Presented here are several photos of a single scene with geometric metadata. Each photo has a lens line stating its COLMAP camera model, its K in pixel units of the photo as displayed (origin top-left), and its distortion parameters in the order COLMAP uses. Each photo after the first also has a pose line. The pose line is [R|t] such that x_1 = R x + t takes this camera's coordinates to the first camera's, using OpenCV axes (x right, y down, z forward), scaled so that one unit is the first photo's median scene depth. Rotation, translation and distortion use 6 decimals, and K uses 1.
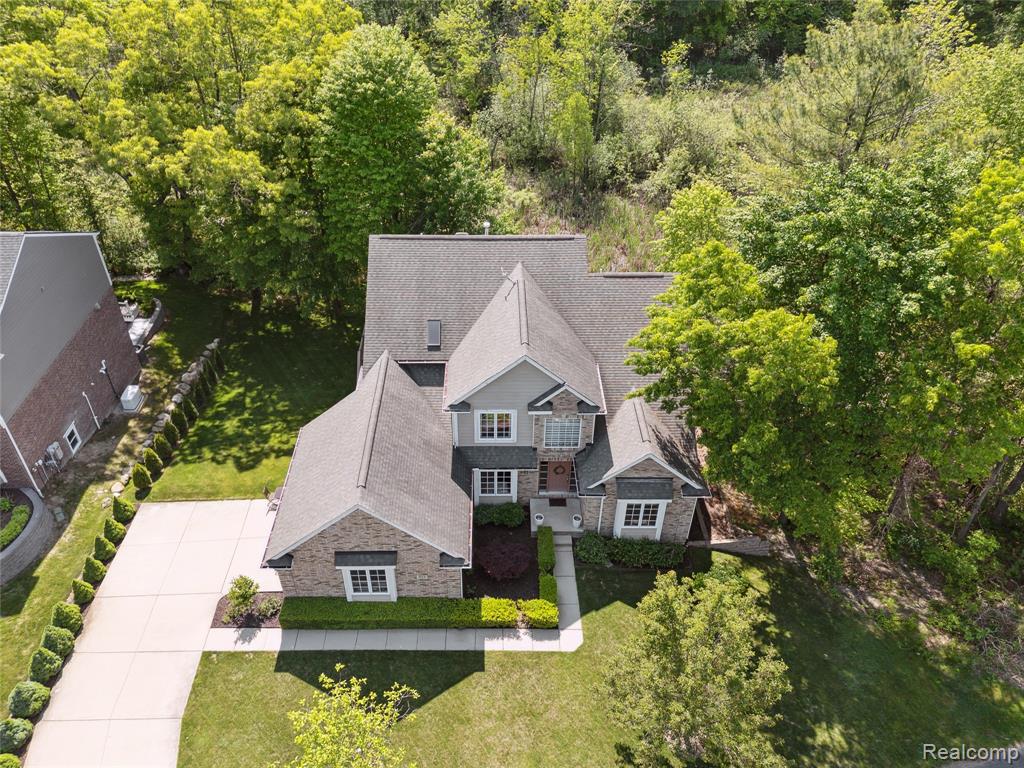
lens RADIAL K [[764.9, 0, 490.9], [0, 764.9, 368.1], [0, 0, 1]] dist [0.060001, -0.052006]
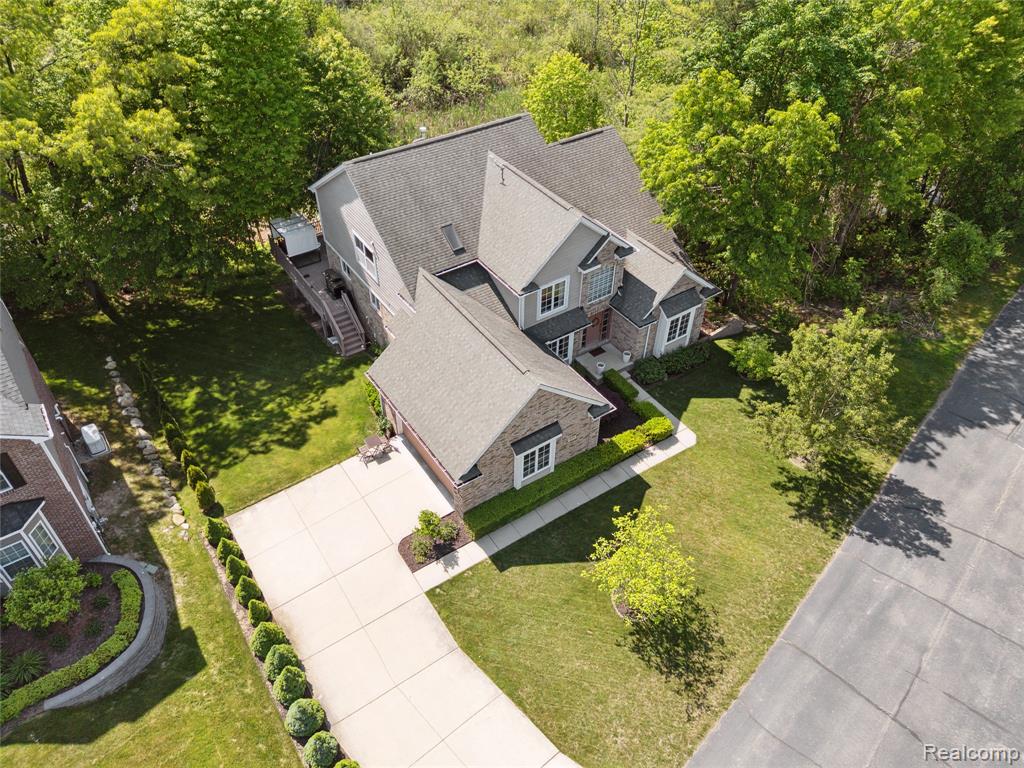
lens RADIAL K [[764.9, 0, 510.8], [0, 764.9, 378.4], [0, 0, 1]] dist [0.060001, -0.052006]
pose [[0.829662, -0.367523, 0.420224, -0.544280], [0.329611, 0.930007, 0.162612, -0.013060], [-0.450575, 0.003597, 0.892731, 0.060829]]
